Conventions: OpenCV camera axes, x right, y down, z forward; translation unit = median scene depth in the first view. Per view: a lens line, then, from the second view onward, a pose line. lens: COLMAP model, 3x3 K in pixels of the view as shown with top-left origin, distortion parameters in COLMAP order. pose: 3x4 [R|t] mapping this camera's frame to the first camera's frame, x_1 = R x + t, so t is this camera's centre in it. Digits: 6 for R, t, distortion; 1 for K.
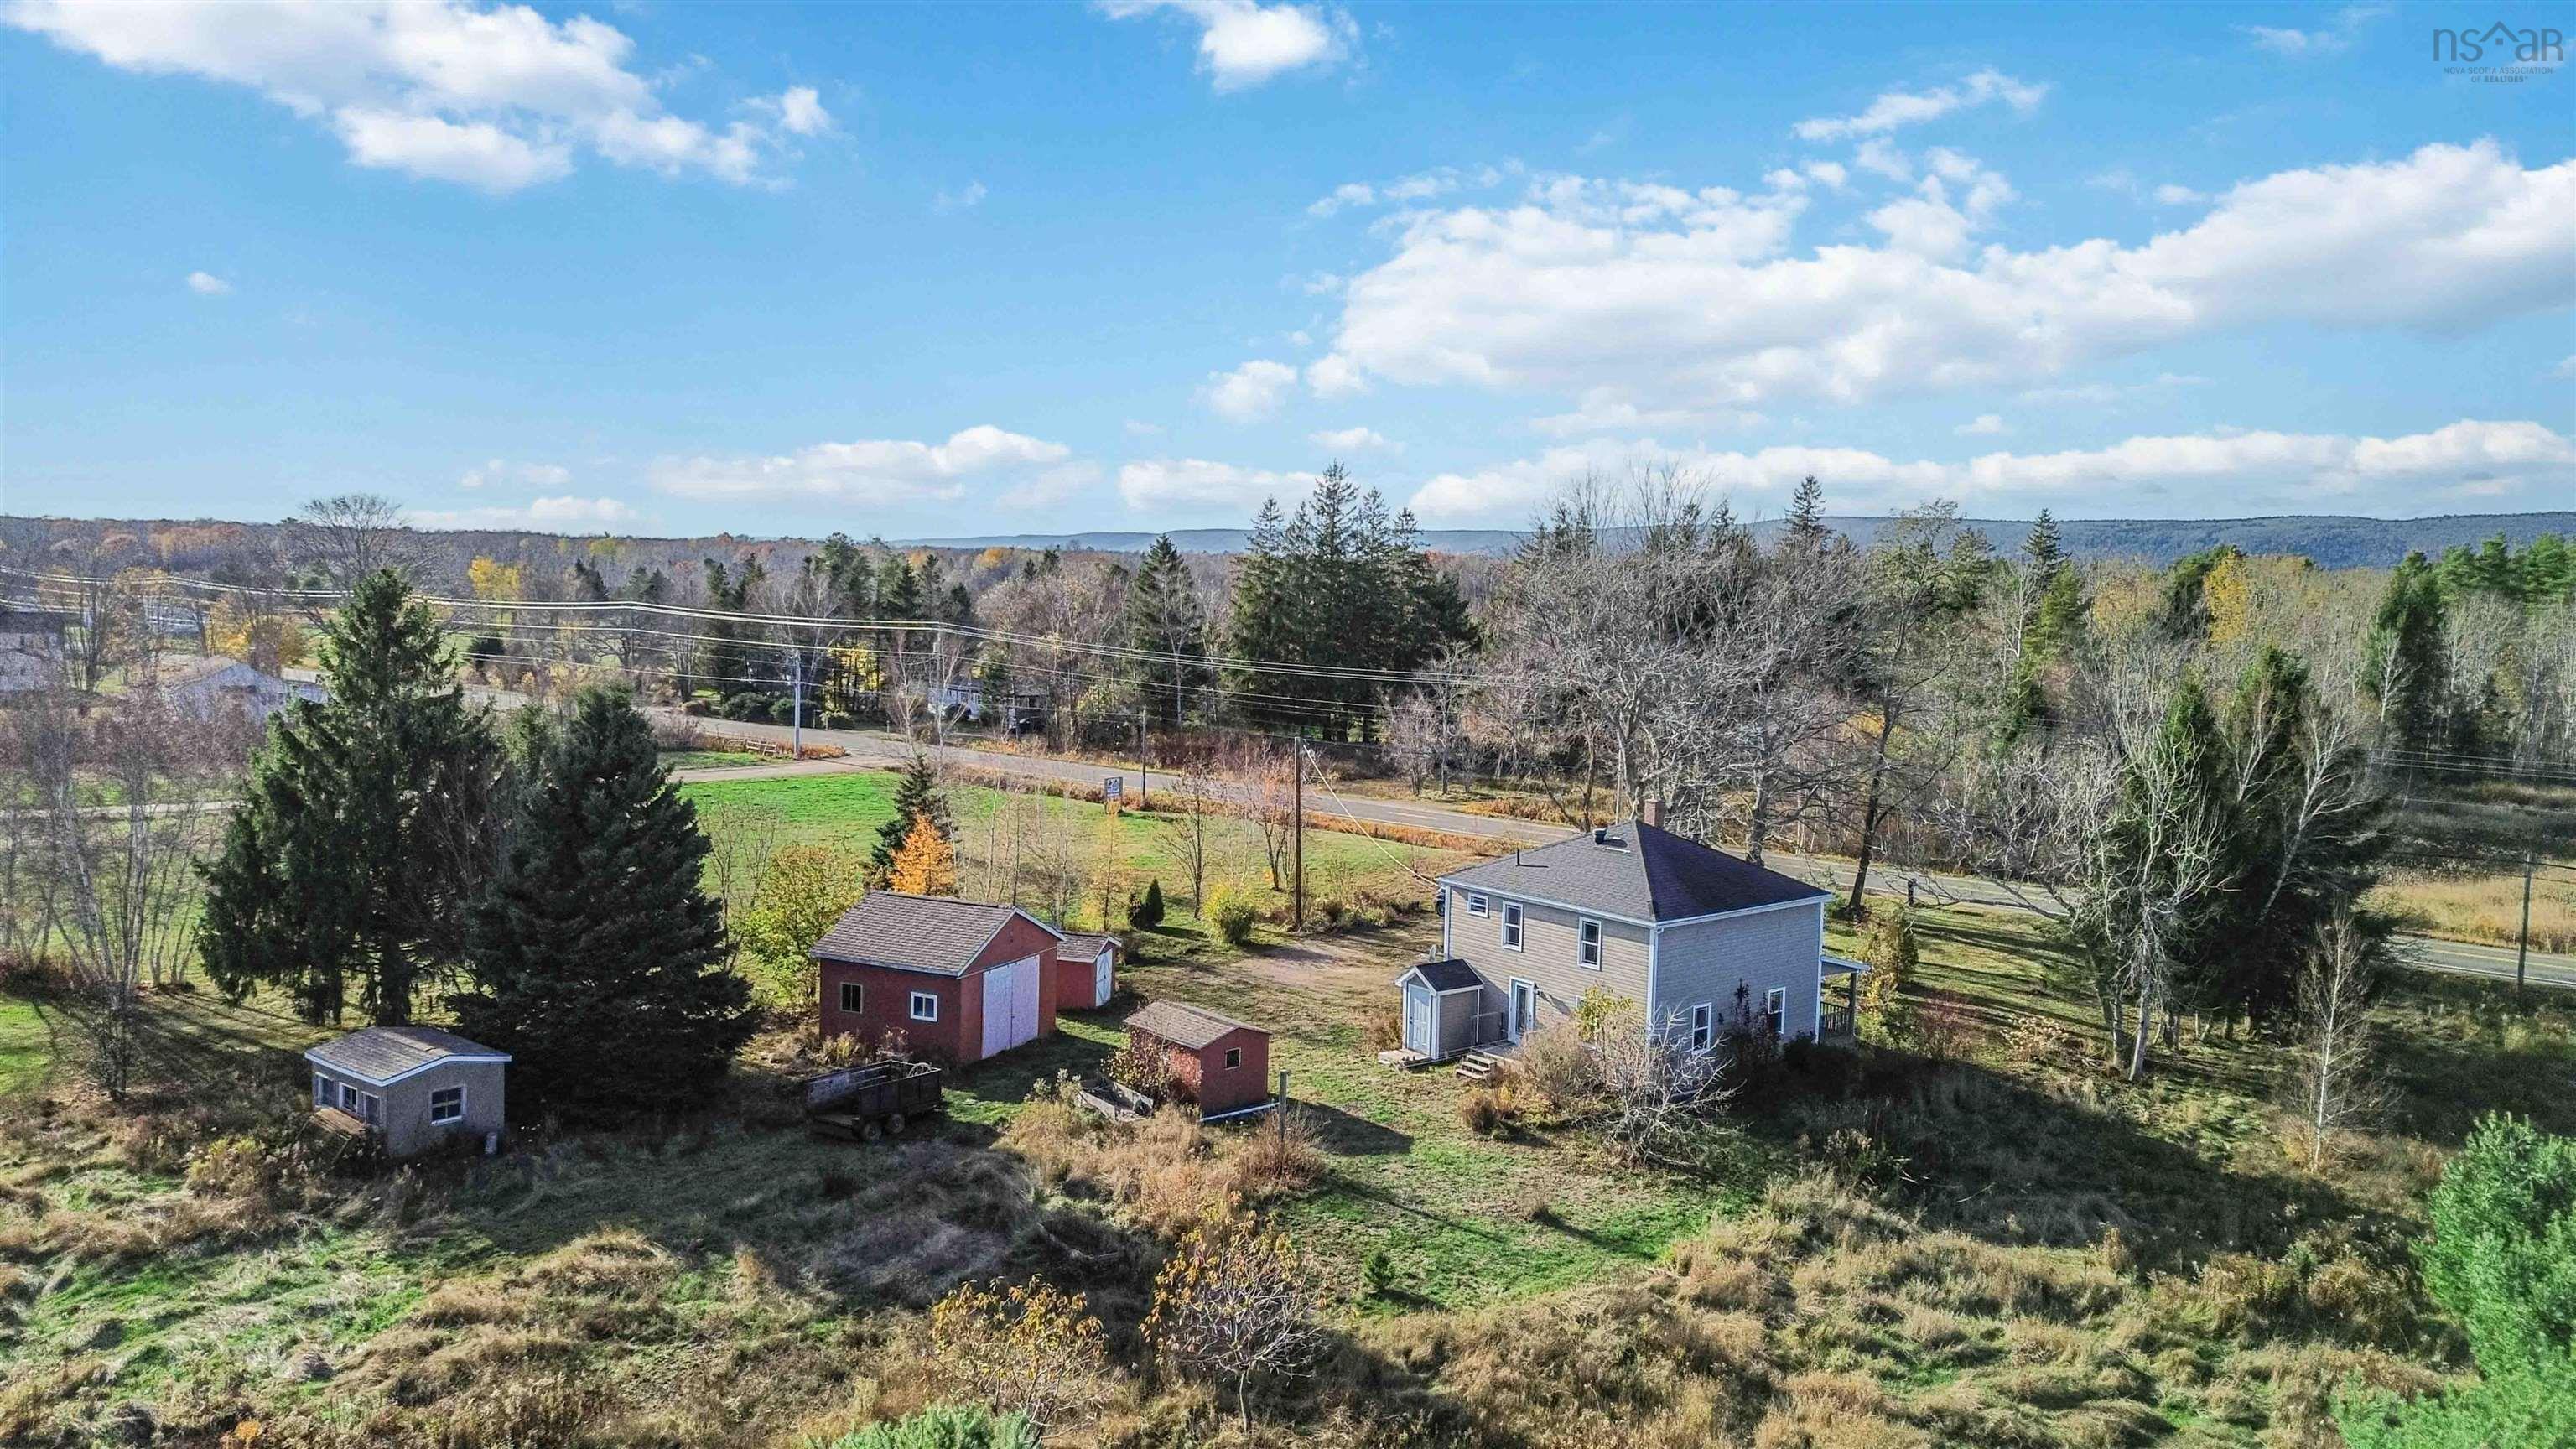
lens RADIAL K [[1766.6, 0, 1288.0], [0, 1766.6, 724.5], [0, 0, 1]] dist [0.003633, 0.000169]
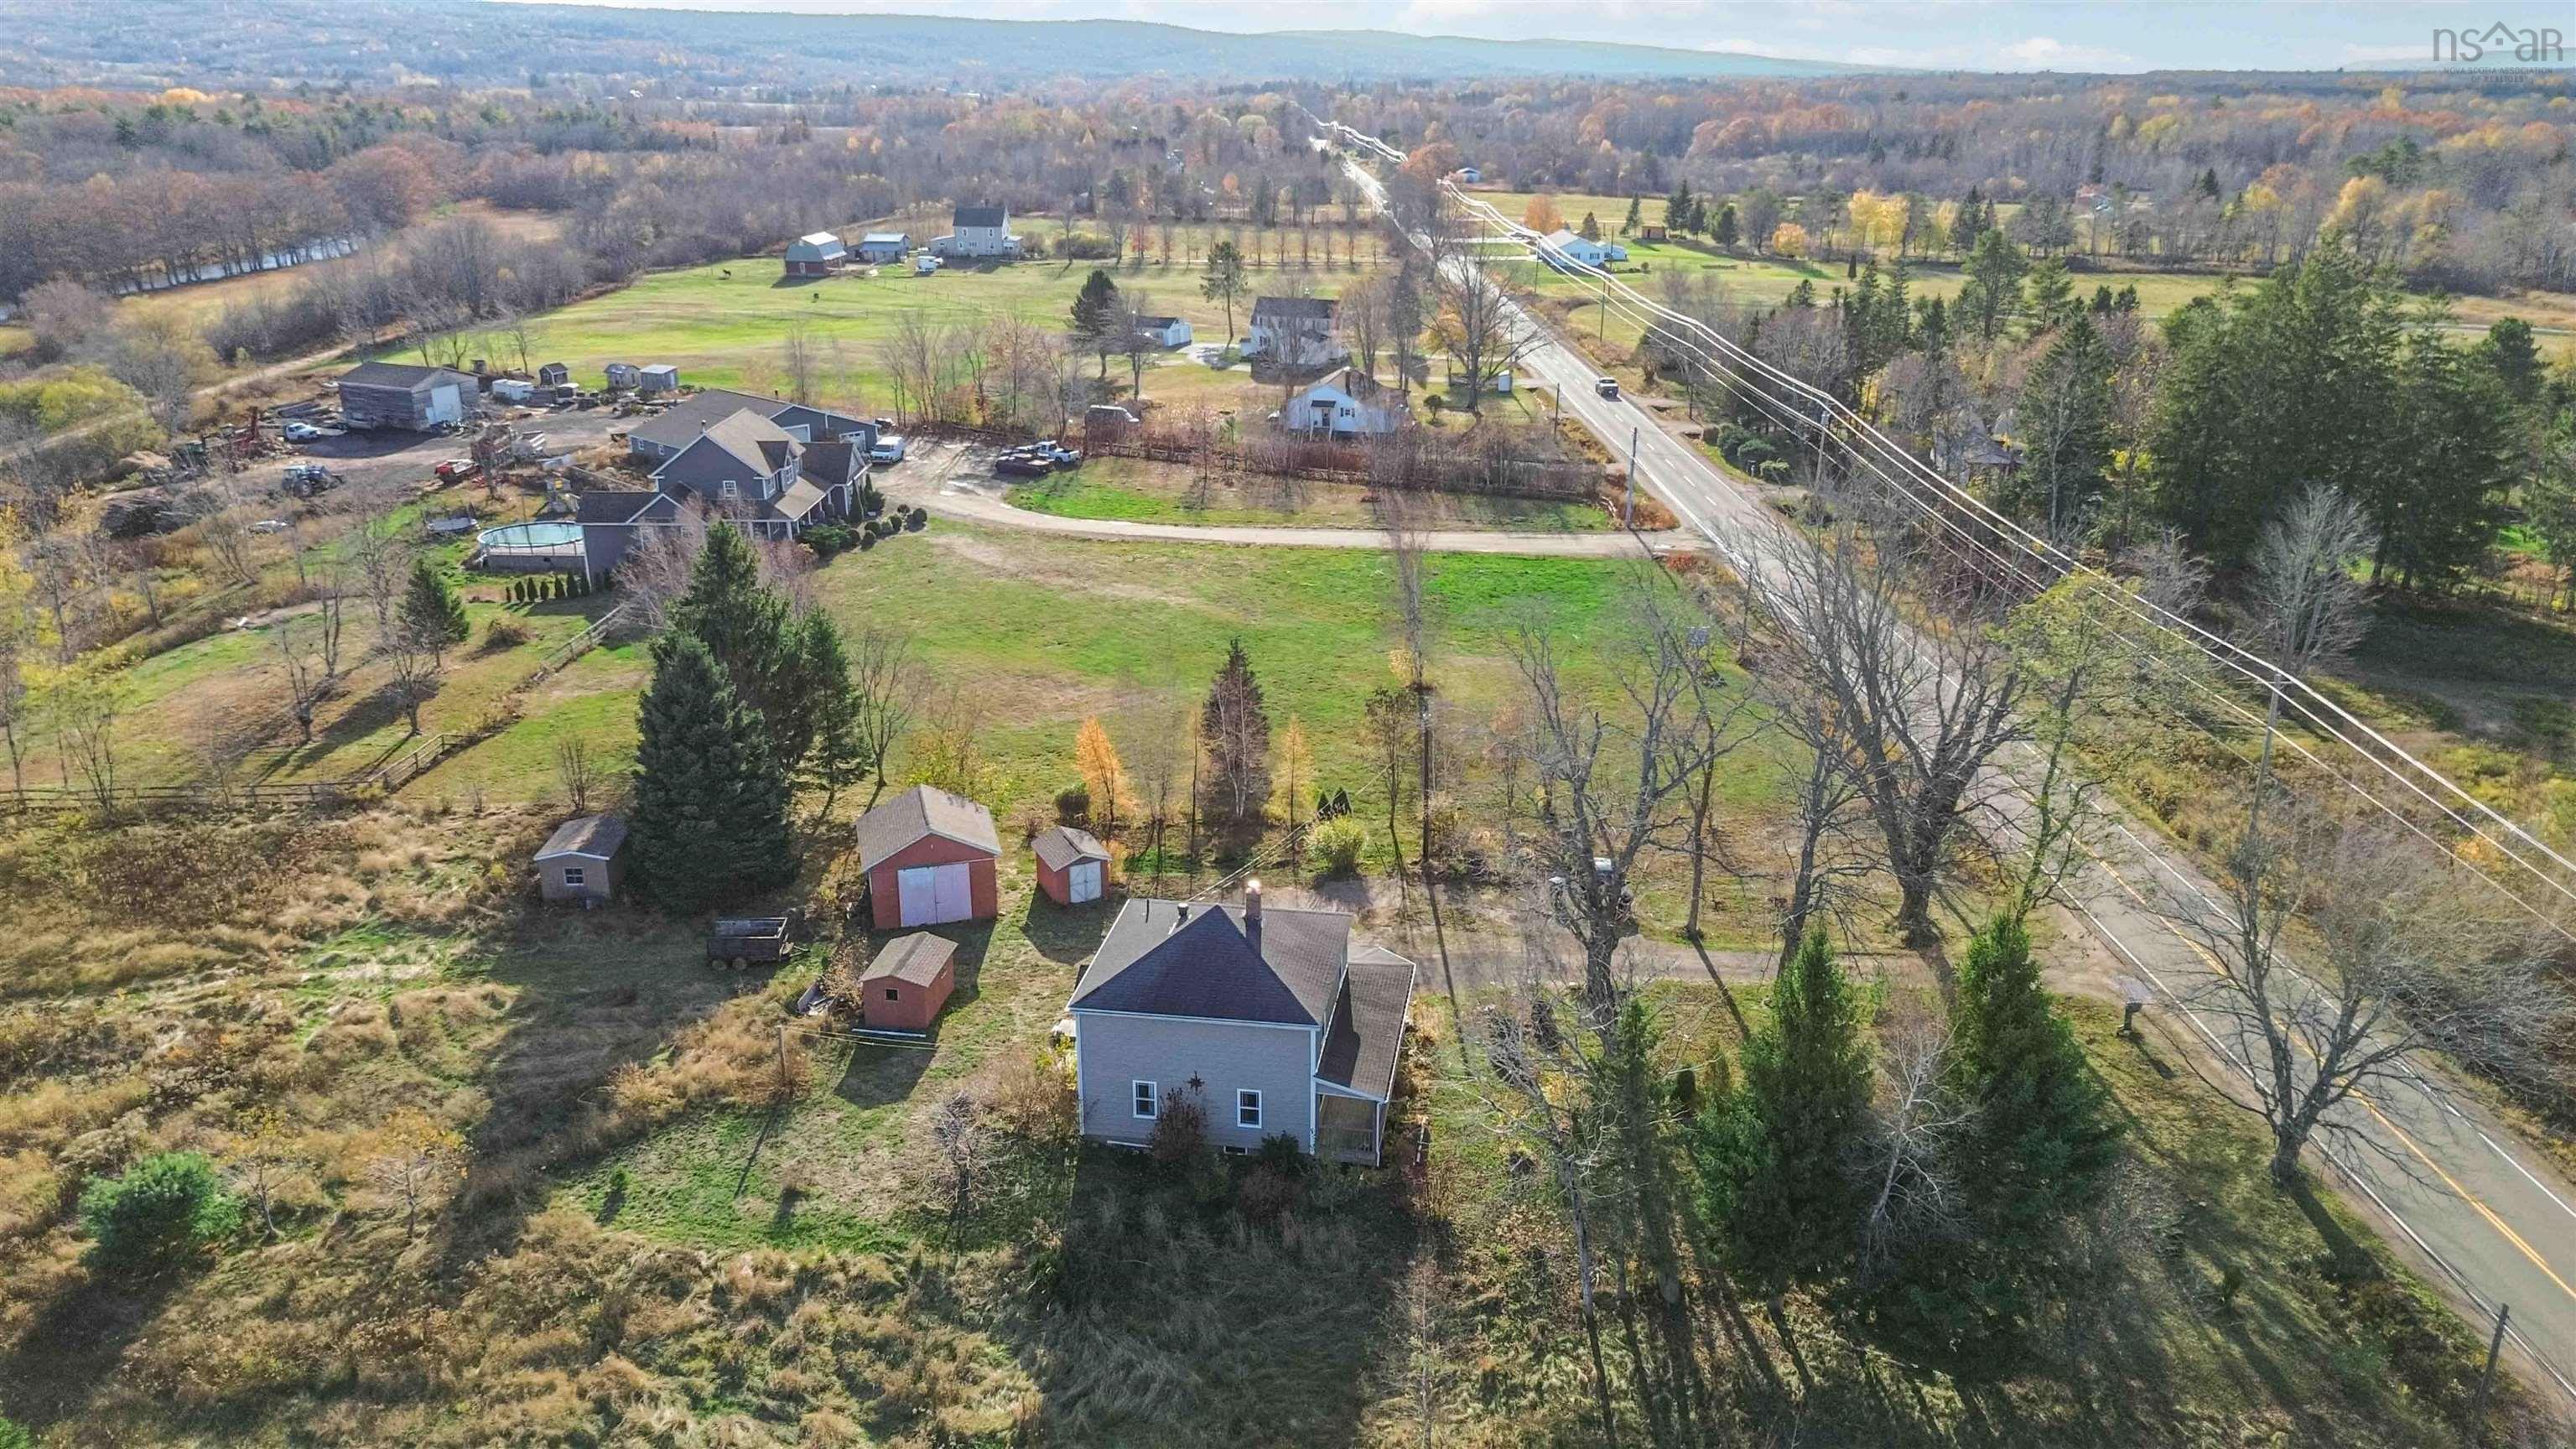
lens RADIAL K [[1766.6, 0, 1288.0], [0, 1766.6, 724.5], [0, 0, 1]] dist [0.003633, 0.000169]
pose [[0.703974, 0.225242, -0.673563, 1.303981], [-0.069250, 0.965628, 0.250534, -0.464254], [0.706842, -0.129725, 0.695375, 0.360068]]
